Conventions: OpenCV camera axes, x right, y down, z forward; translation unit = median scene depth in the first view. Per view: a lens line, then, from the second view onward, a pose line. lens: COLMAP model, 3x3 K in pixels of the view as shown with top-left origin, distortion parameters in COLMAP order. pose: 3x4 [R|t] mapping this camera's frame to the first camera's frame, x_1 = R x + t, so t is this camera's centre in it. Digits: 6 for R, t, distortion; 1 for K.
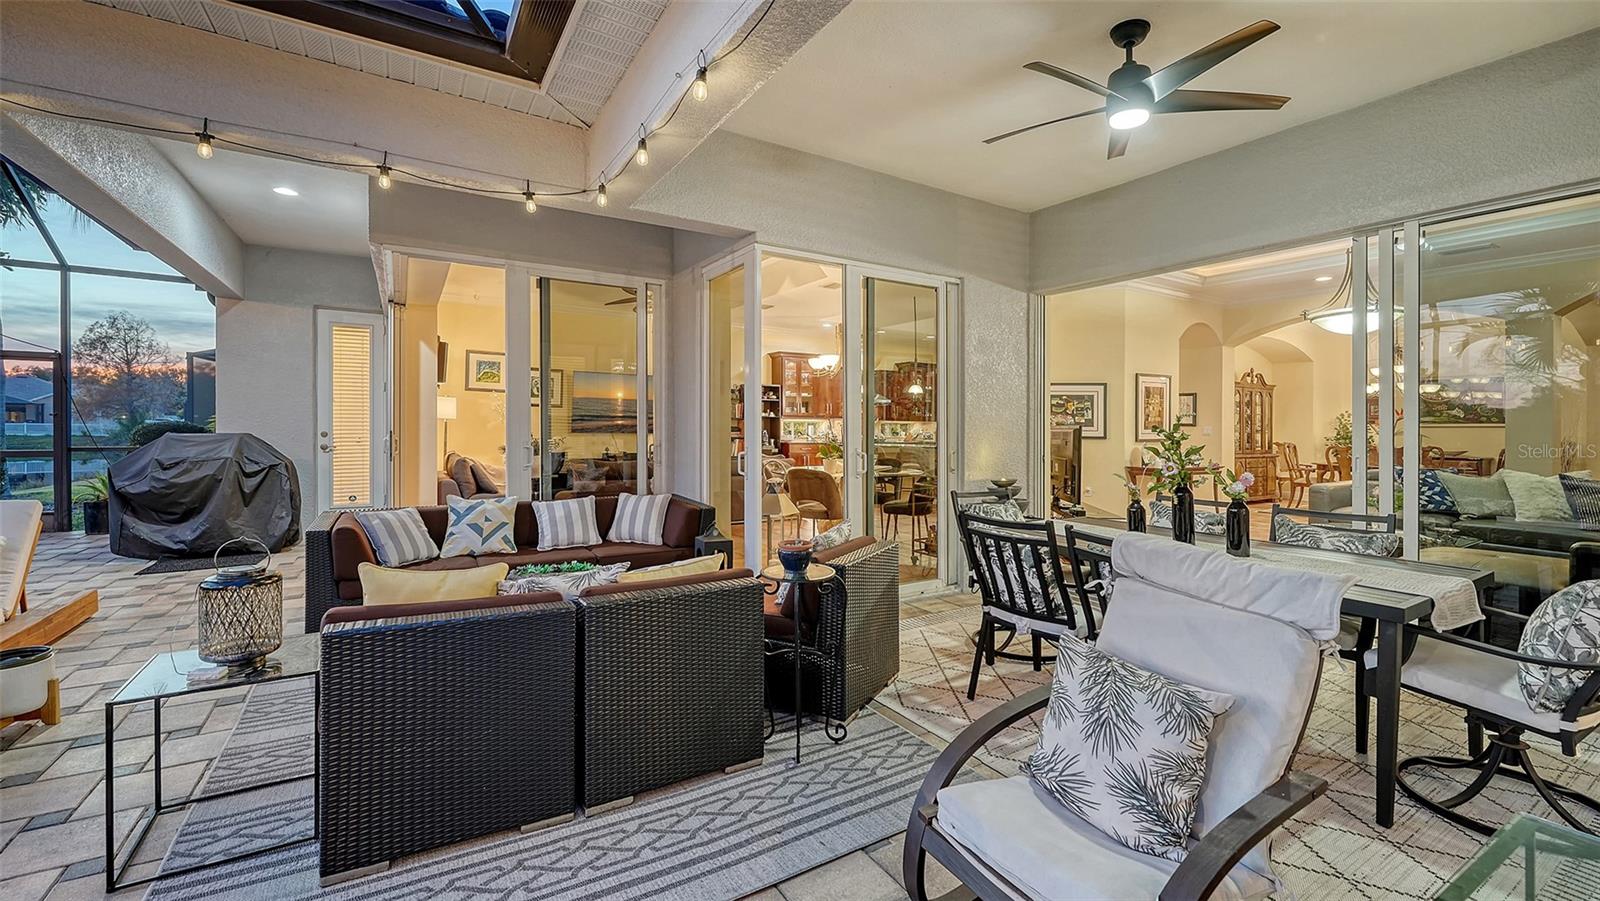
lens RADIAL K [[650.2, 0, 800.0], [0, 650.2, 419.5], [0, 0, 1]] dist [0.000310, 0.000200]
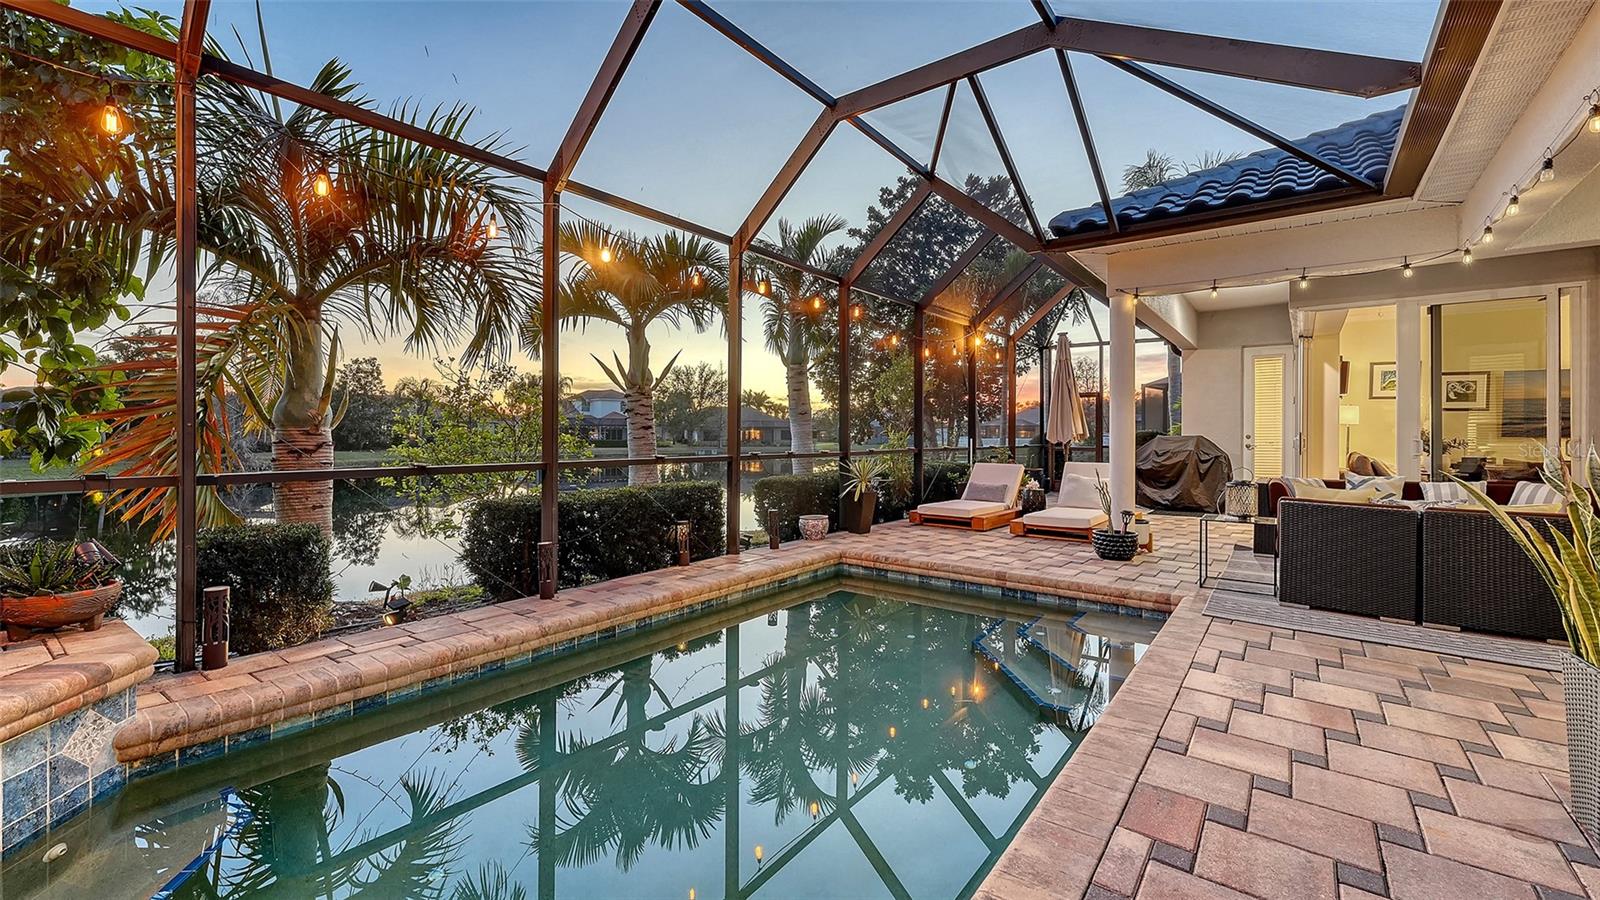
lens RADIAL K [[645.4, 0, 800.0], [0, 645.4, 450.0], [0, 0, 1]] dist [-0.001283, -0.002516]
pose [[0.352428, 0.011897, -0.935763, 0.267967], [0.010719, 0.999802, 0.016748, 0.021009], [0.935778, -0.015933, 0.352231, -0.464060]]
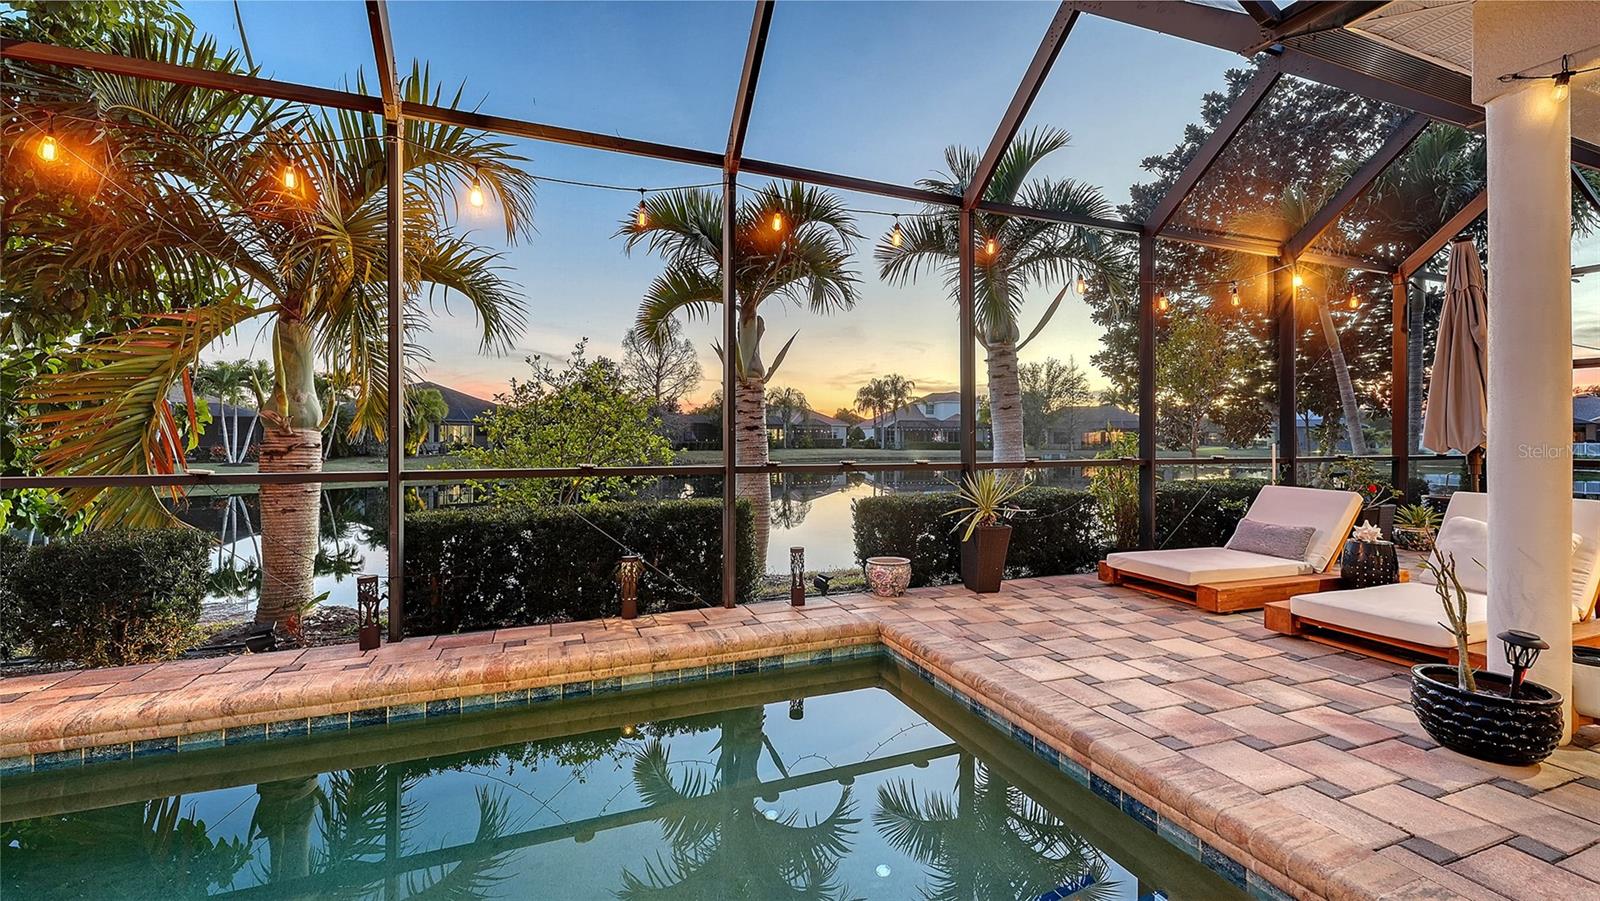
lens RADIAL K [[653.6, 0, 799.1], [0, 653.6, 443.5], [0, 0, 1]] dist [0.000159, -0.000473]
pose [[-0.173464, -0.000743, -0.984840, -0.231901], [0.005103, 0.999986, -0.001653, 0.023526], [0.984827, -0.005313, -0.173458, 0.326091]]
